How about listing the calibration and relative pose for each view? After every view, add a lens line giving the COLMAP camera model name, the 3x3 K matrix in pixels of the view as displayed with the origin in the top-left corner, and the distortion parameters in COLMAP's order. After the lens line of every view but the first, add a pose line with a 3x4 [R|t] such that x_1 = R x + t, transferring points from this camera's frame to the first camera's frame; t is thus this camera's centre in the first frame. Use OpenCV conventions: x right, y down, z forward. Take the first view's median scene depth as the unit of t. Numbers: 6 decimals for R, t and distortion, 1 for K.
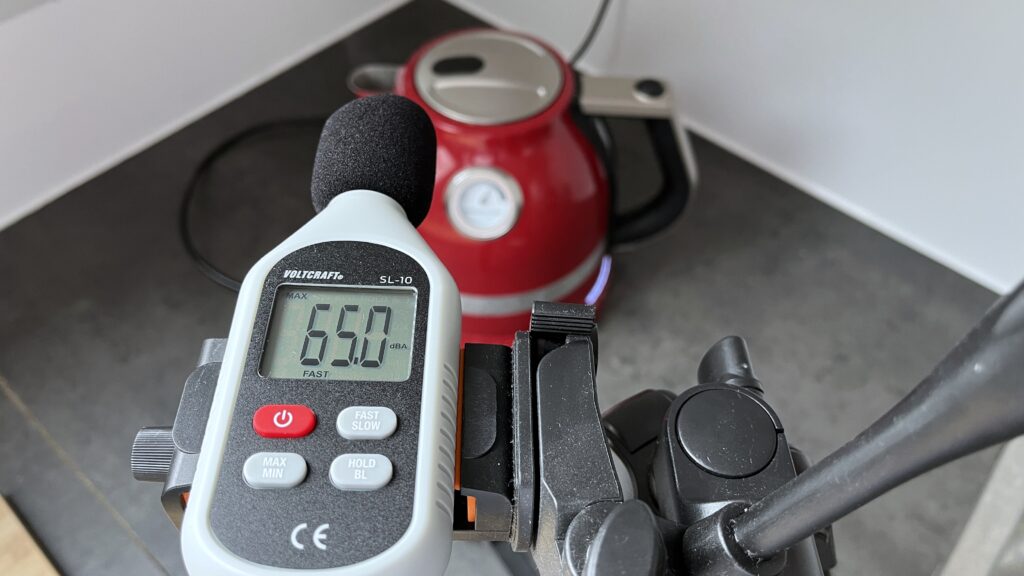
lens RADIAL K [[776.0, 0, 515.1], [0, 776.0, 298.6], [0, 0, 1]] dist [0.049584, -0.071448]
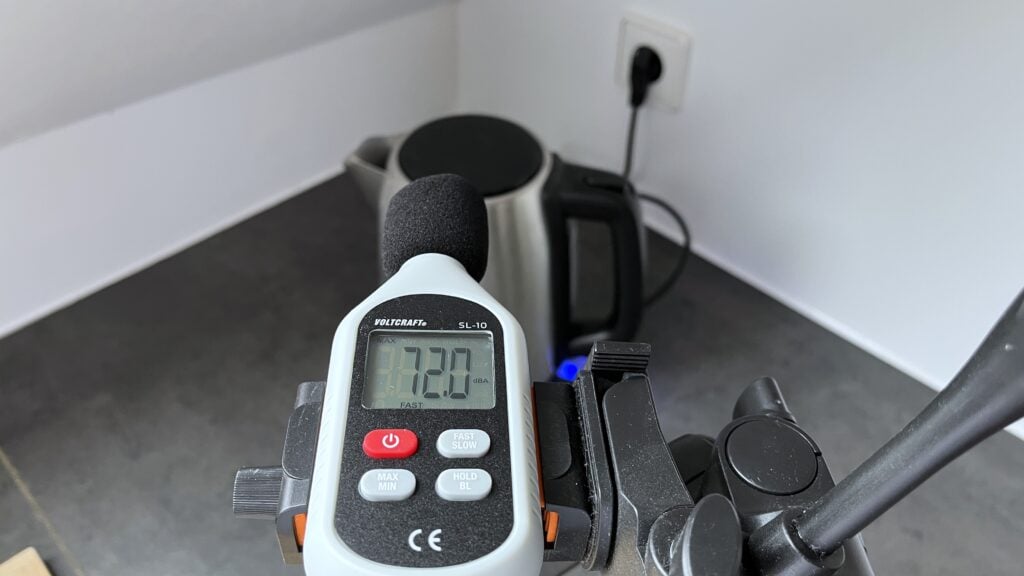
lens RADIAL K [[776.0, 0, 509.4], [0, 776.0, 306.8], [0, 0, 1]] dist [0.049584, -0.071448]
pose [[0.998996, -0.022401, 0.038790, -0.150576], [0.027495, 0.990300, -0.136201, 0.109009], [-0.035362, 0.137131, 0.989922, -0.125955]]
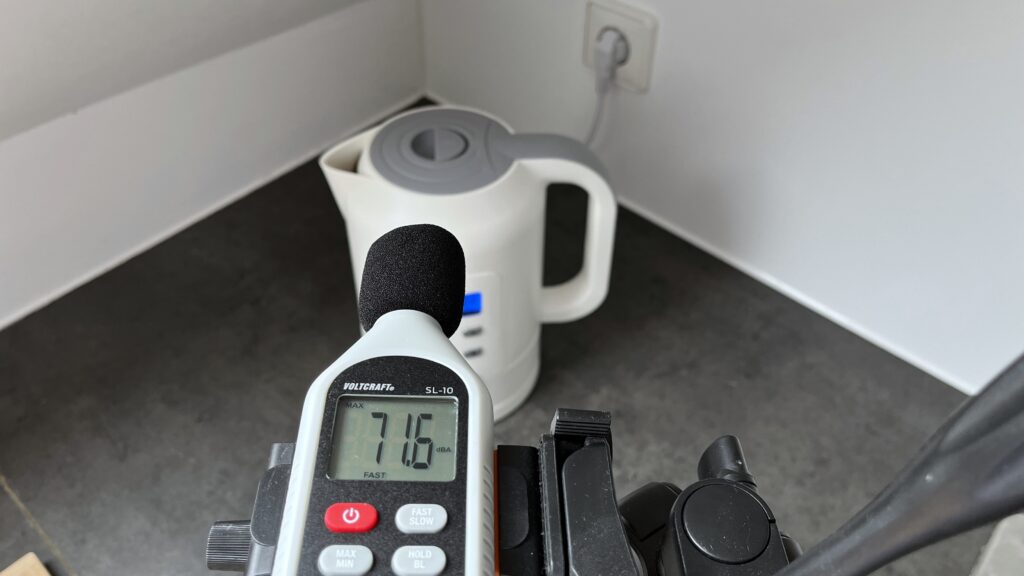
lens RADIAL K [[776.0, 0, 510.4], [0, 776.0, 302.5], [0, 0, 1]] dist [0.049584, -0.071448]
pose [[0.999811, -0.001355, 0.019387, -0.073079], [0.003080, 0.996006, -0.089238, -0.053700], [-0.019189, 0.089281, 0.995822, -0.179629]]
